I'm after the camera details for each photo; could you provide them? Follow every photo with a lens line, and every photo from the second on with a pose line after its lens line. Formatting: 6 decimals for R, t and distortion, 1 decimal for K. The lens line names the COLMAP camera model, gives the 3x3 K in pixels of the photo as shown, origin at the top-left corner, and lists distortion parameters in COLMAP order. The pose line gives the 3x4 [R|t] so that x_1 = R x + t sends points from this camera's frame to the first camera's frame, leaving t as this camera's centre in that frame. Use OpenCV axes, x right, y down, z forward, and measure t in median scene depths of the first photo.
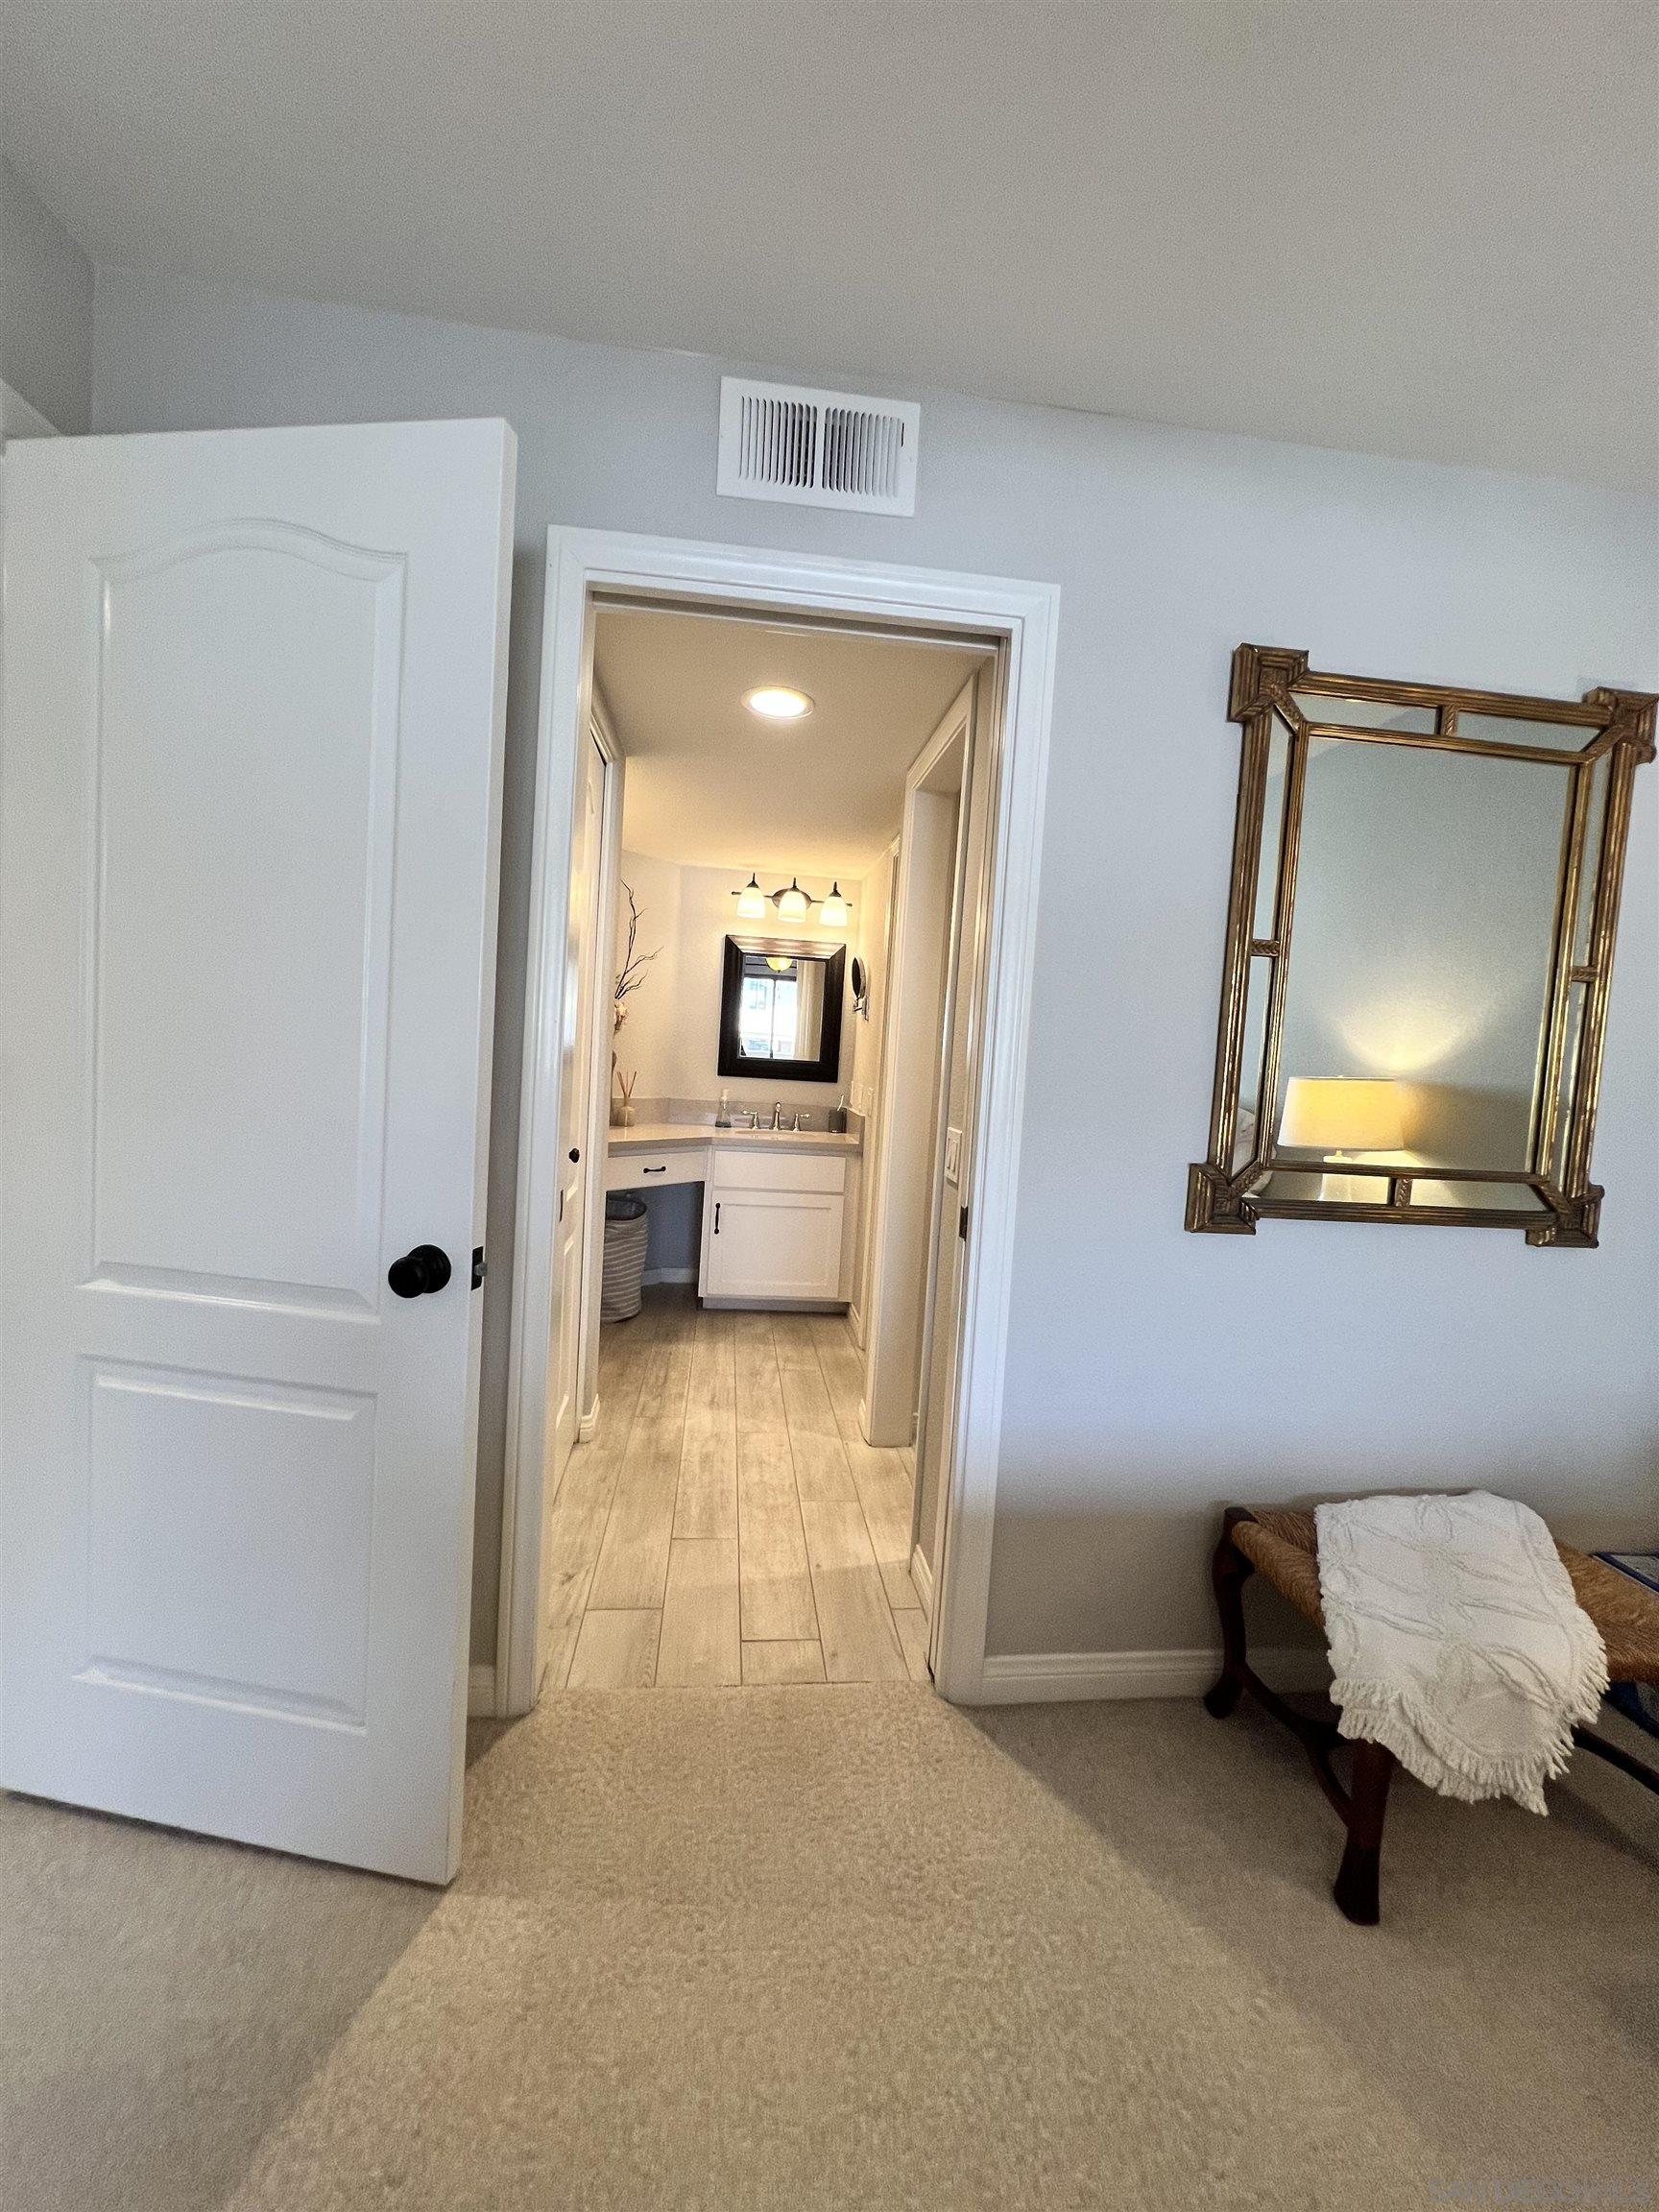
lens RADIAL K [[888.1, 0, 833.6], [0, 888.1, 1108.8], [0, 0, 1]] dist [-0.001275, 0.000035]
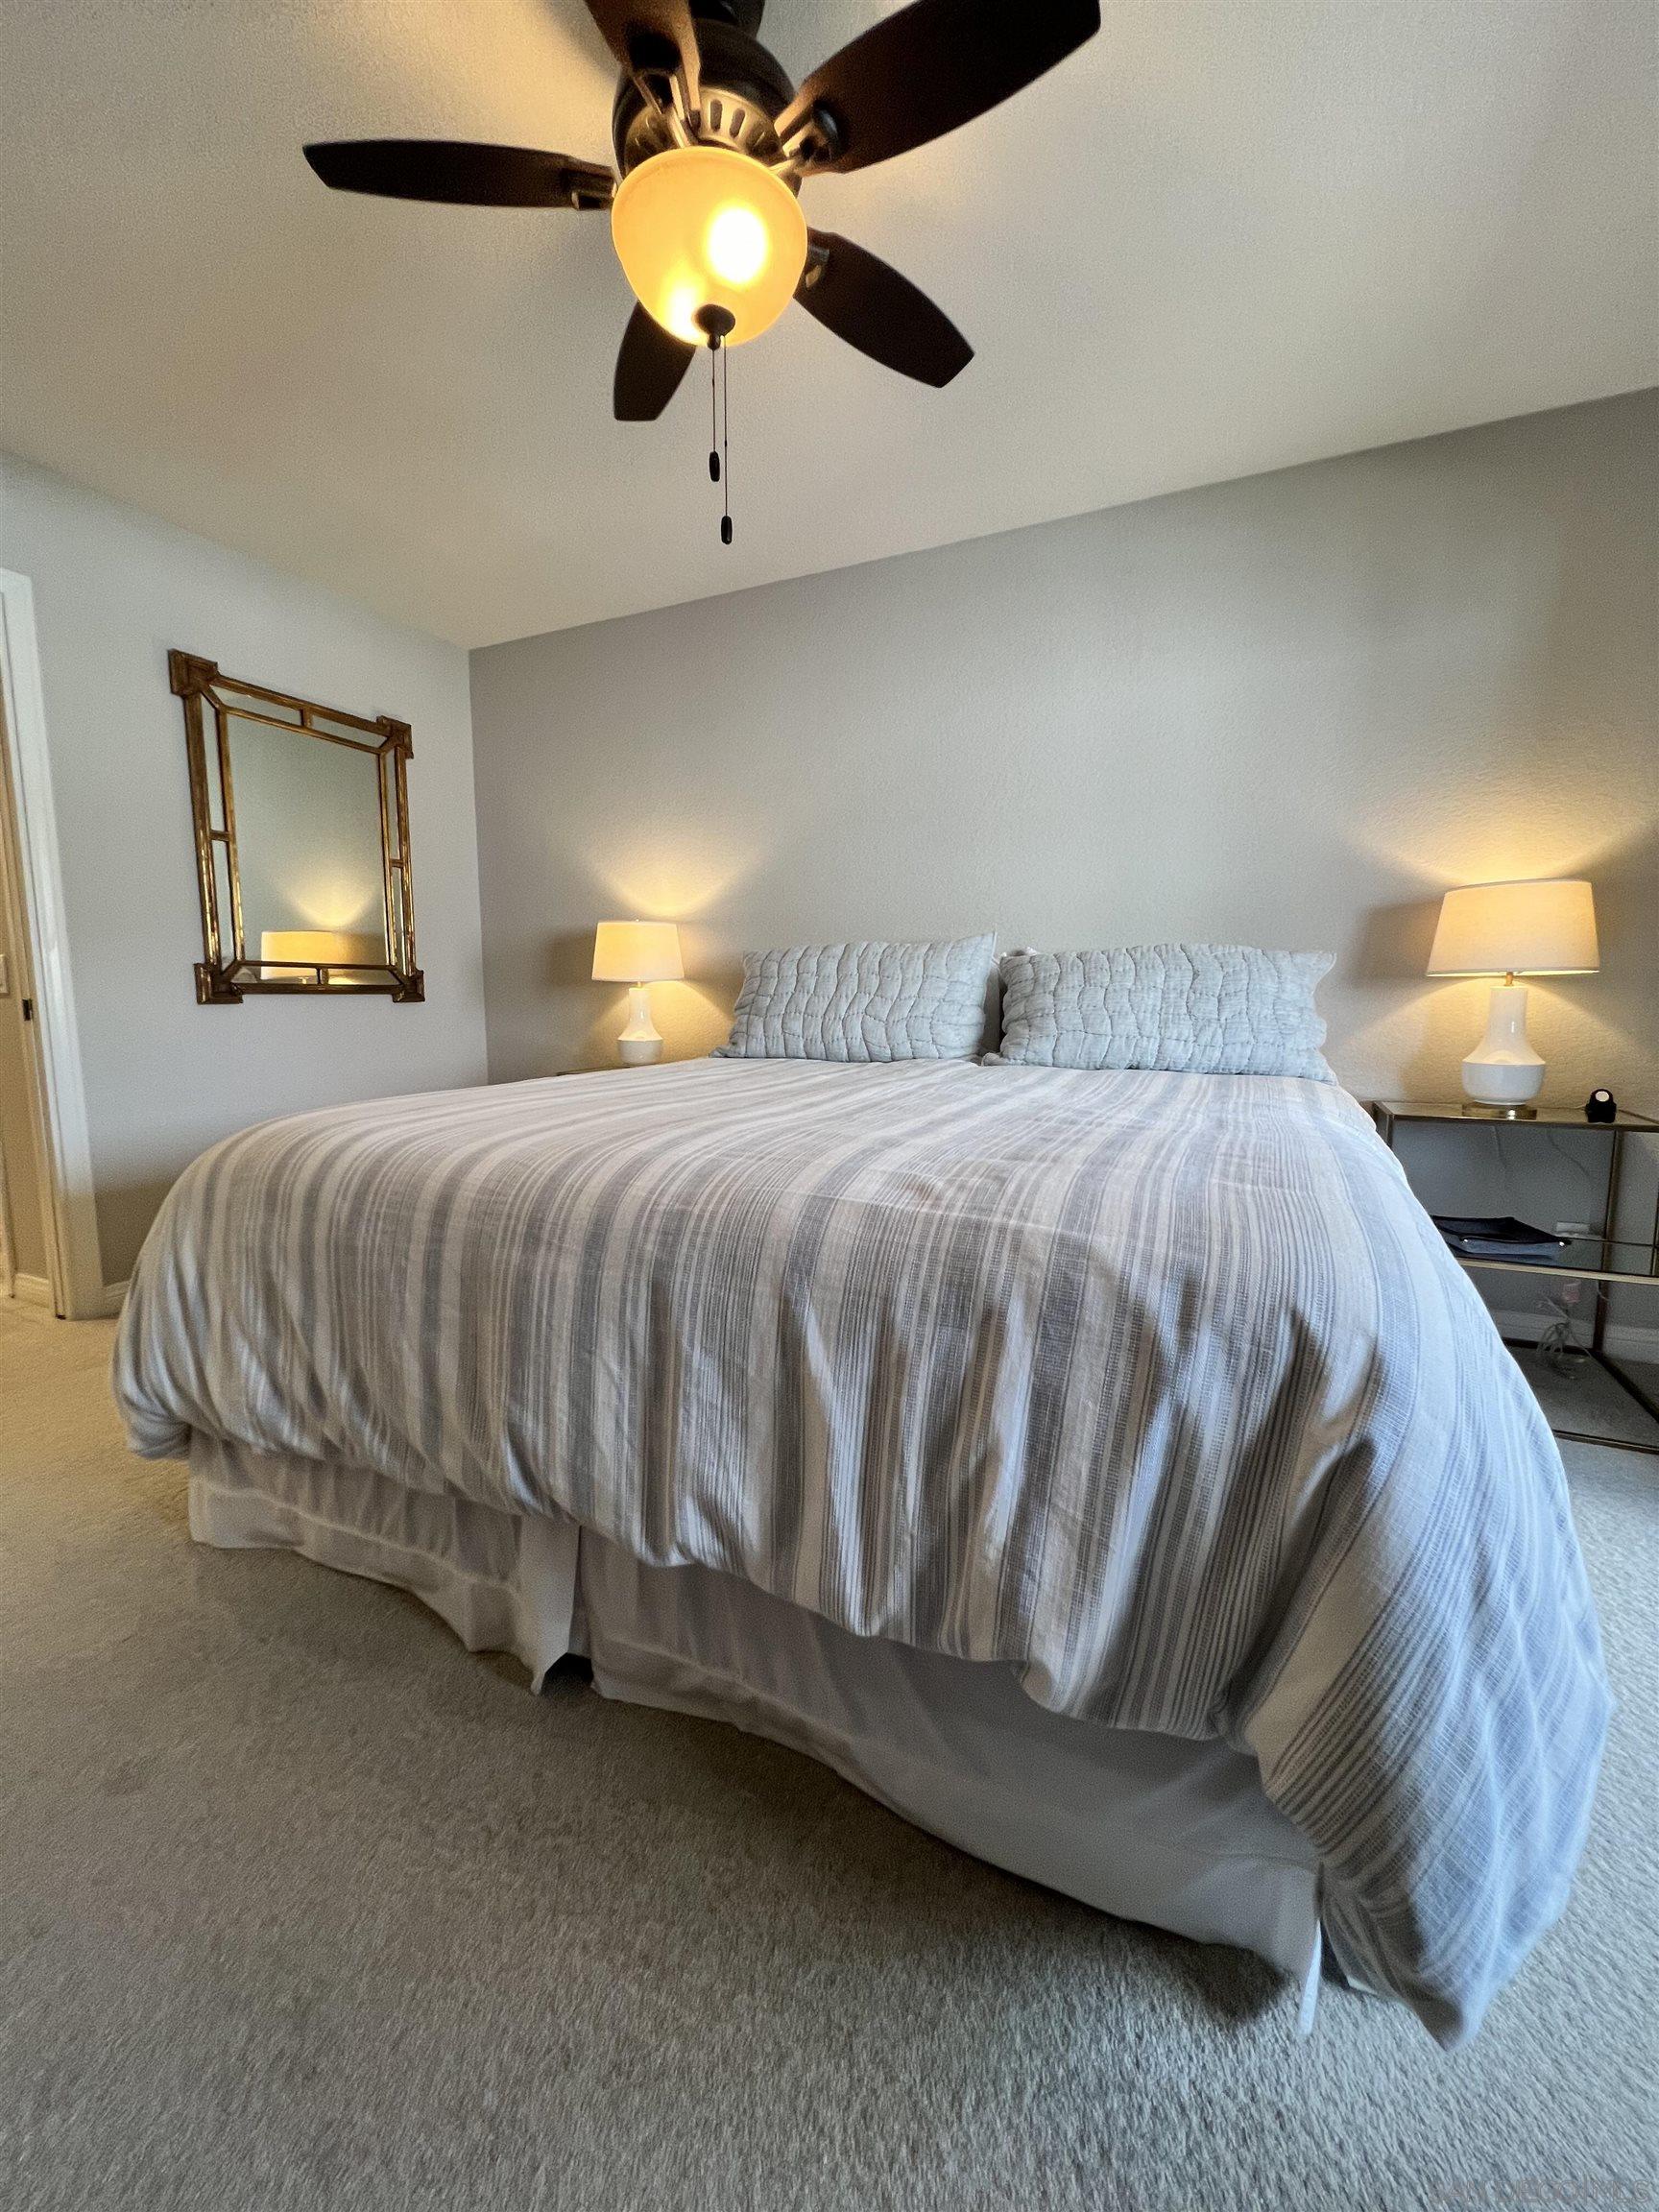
lens RADIAL K [[888.1, 0, 839.2], [0, 888.1, 1110.1], [0, 0, 1]] dist [-0.001275, 0.000035]
pose [[0.519658, -0.169288, 0.837435, -0.421076], [0.067093, 0.985232, 0.157531, 0.152282], [-0.851736, -0.025676, 0.523342, -0.935546]]
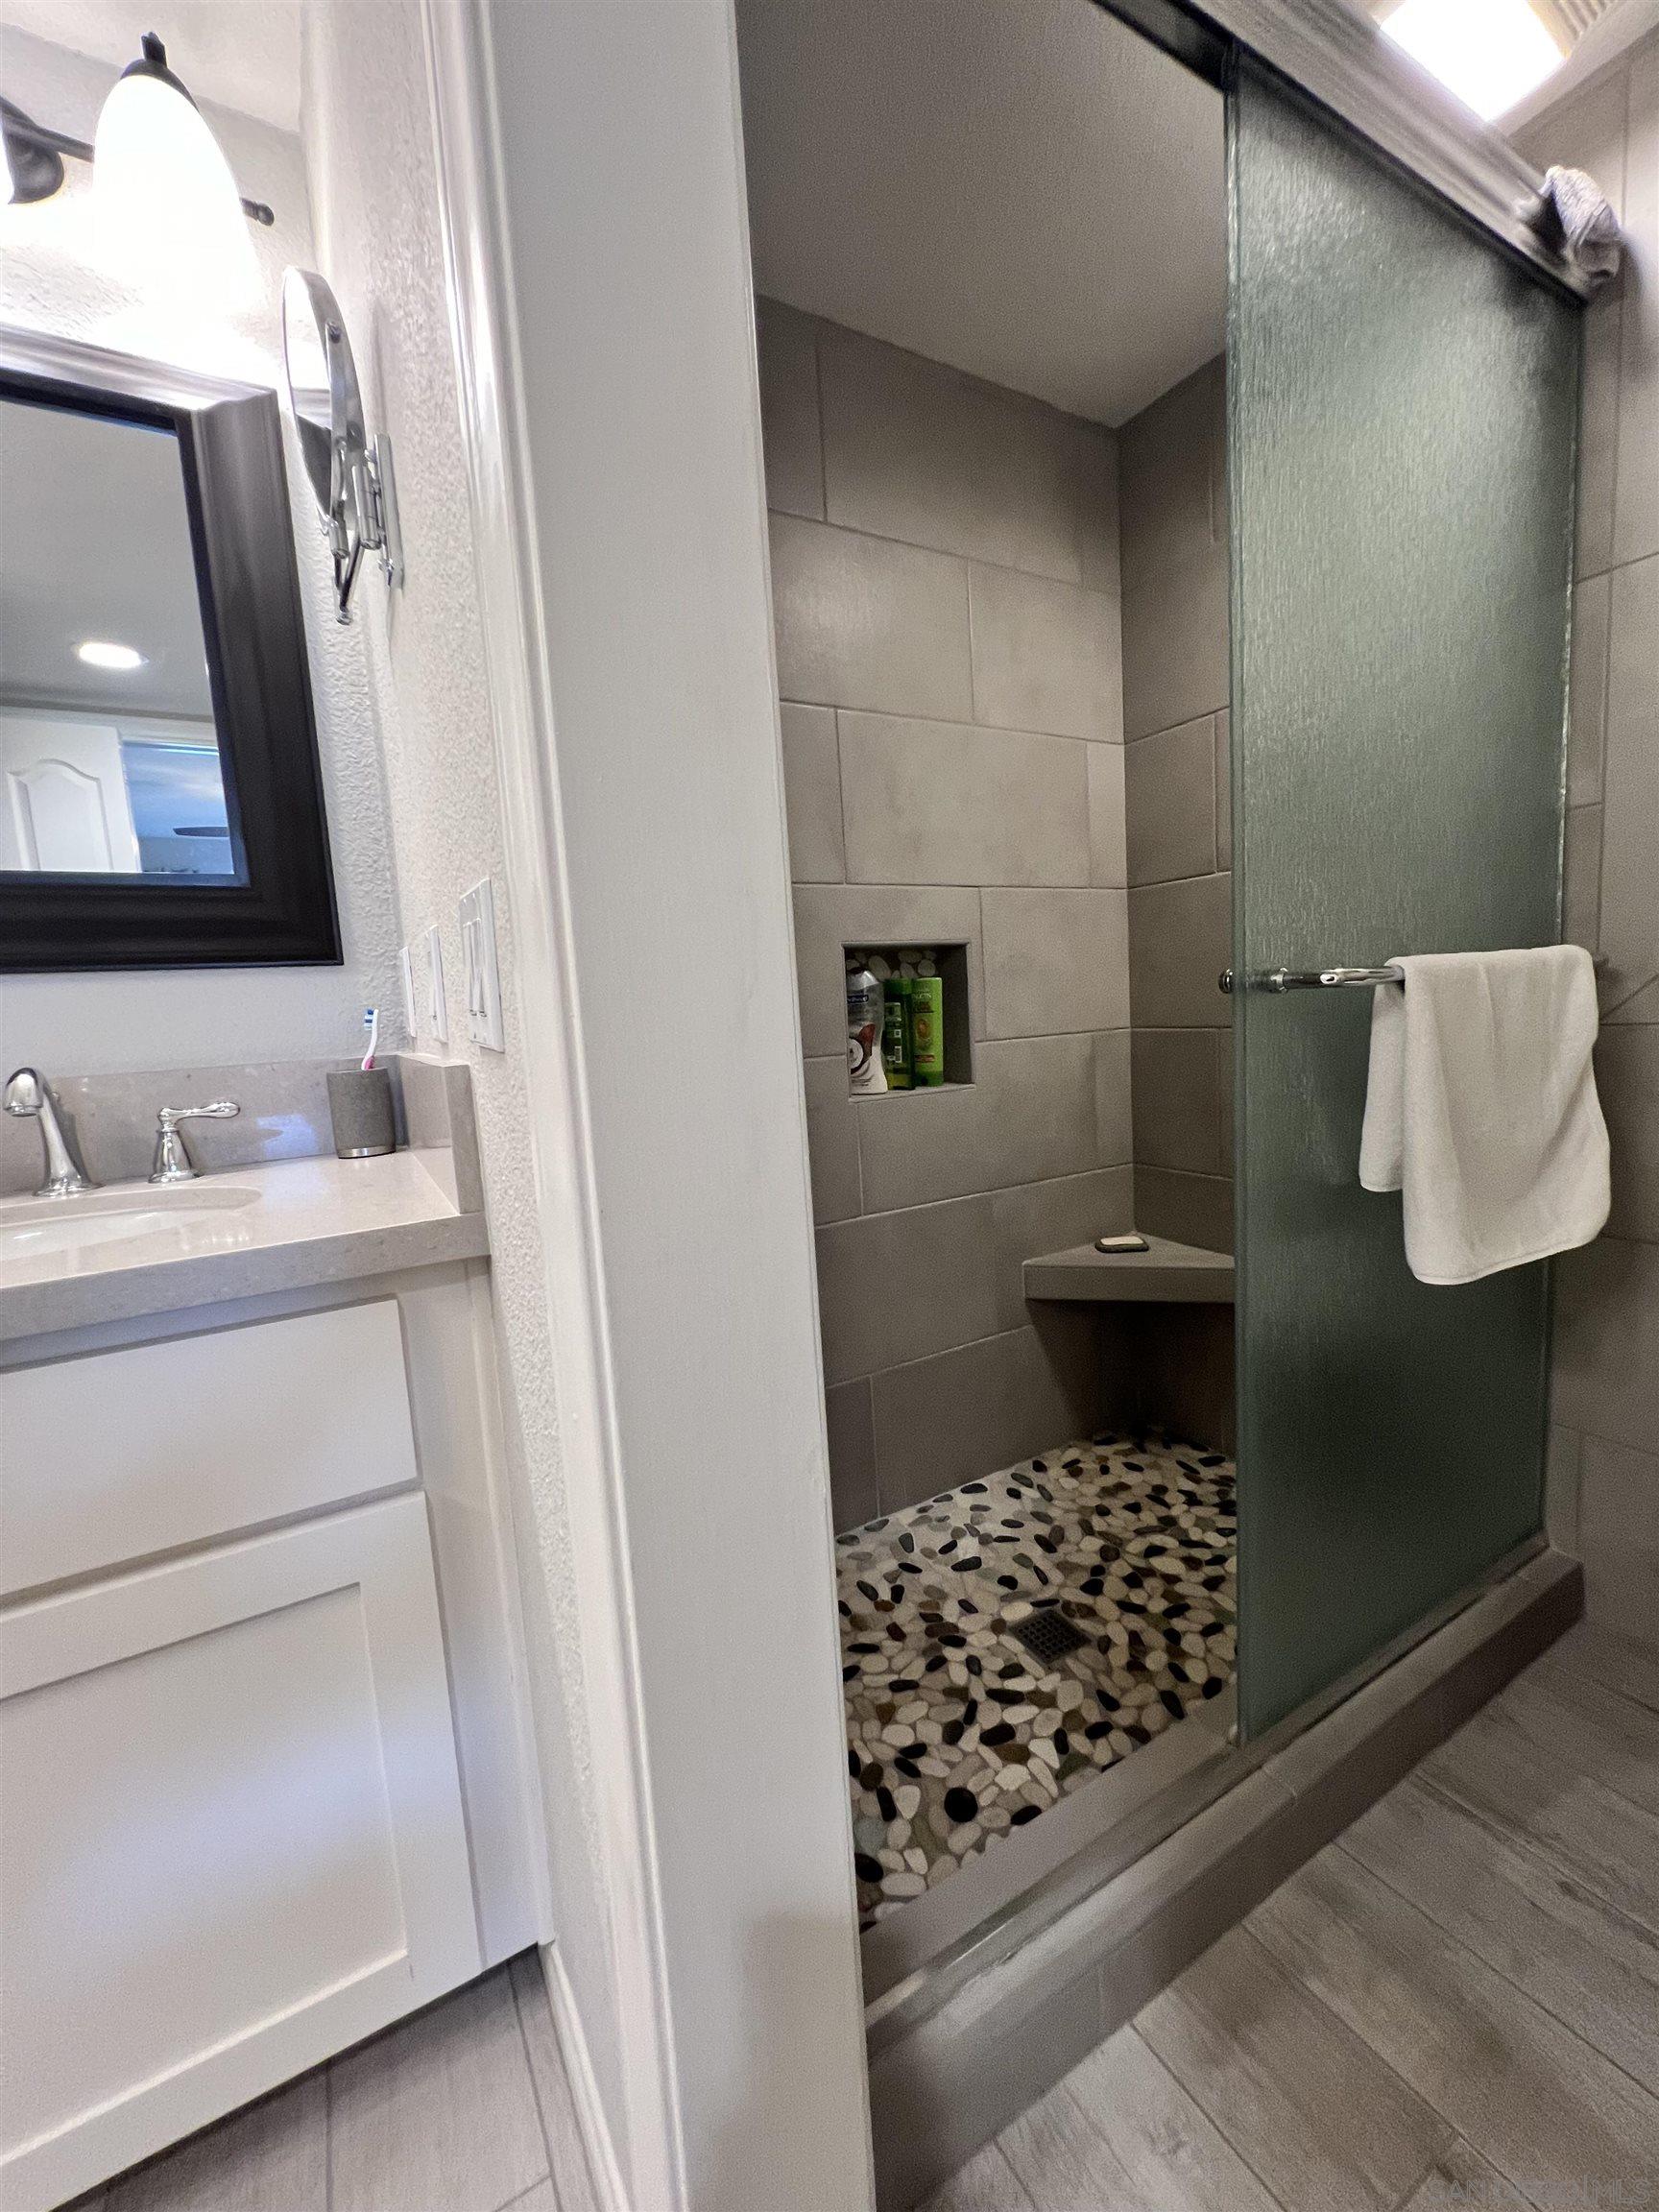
lens RADIAL K [[886.8, 0, 833.6], [0, 886.8, 1109.6], [0, 0, 1]] dist [-0.009054, -0.000018]
pose [[0.908553, -0.159042, 0.386313, 0.030071], [0.138640, 0.987081, 0.080313, 0.012637], [-0.394095, -0.019410, 0.918865, 0.754287]]
